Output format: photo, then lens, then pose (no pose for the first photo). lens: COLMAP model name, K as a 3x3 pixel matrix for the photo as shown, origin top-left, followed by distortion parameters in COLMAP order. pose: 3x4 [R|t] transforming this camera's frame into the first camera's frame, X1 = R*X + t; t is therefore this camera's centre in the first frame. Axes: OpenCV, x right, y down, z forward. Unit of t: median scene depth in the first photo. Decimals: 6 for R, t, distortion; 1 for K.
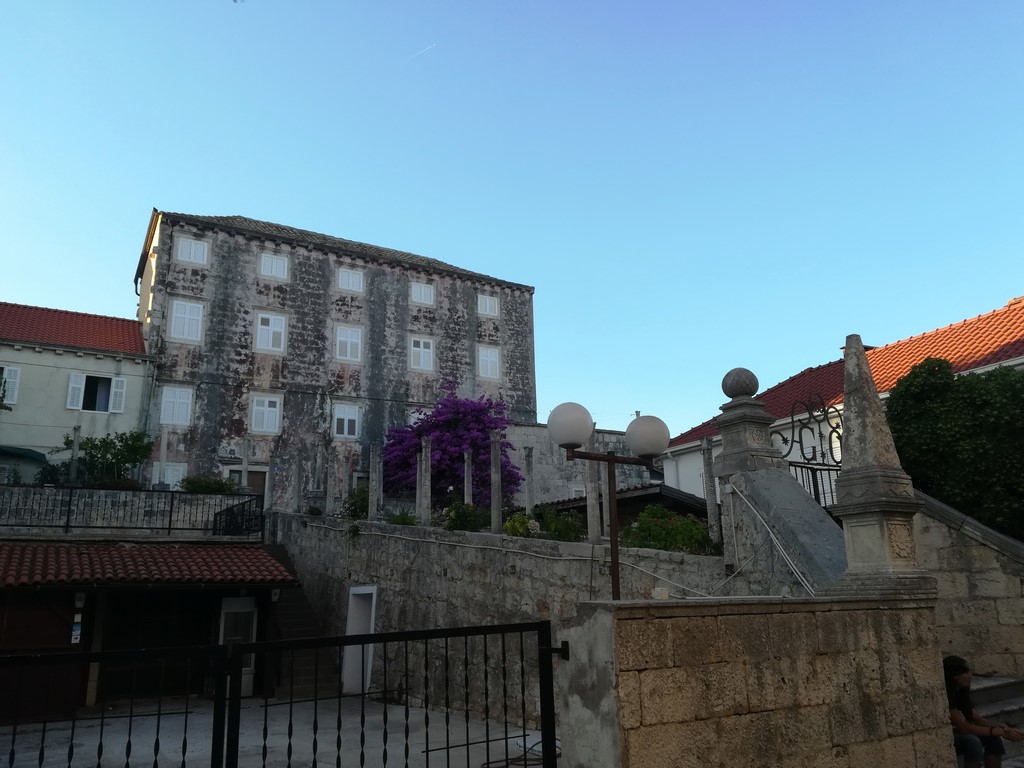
lens RADIAL K [[771.7, 0, 512.0], [0, 771.7, 383.3], [0, 0, 1]] dist [0.047945, -0.040811]
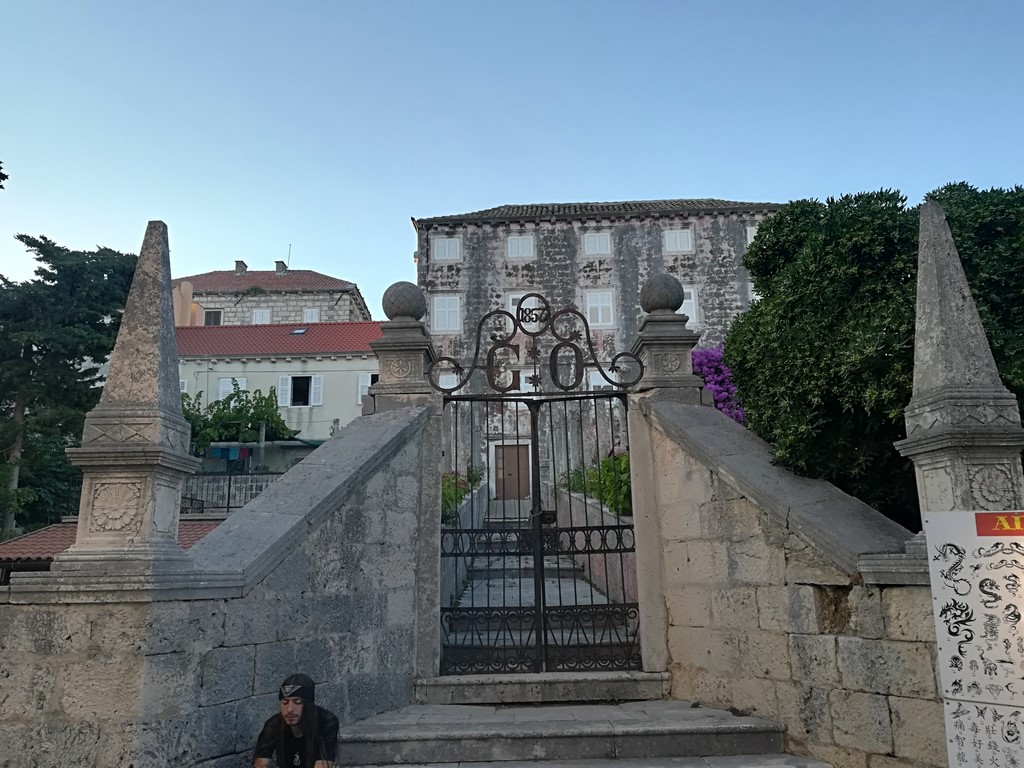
lens RADIAL K [[771.7, 0, 512.6], [0, 771.7, 388.8], [0, 0, 1]] dist [0.047945, -0.040811]
pose [[0.837734, -0.111725, -0.534527, 0.216763], [0.137904, 0.990404, 0.009118, 0.025980], [0.528379, -0.081352, 0.845102, 0.112504]]
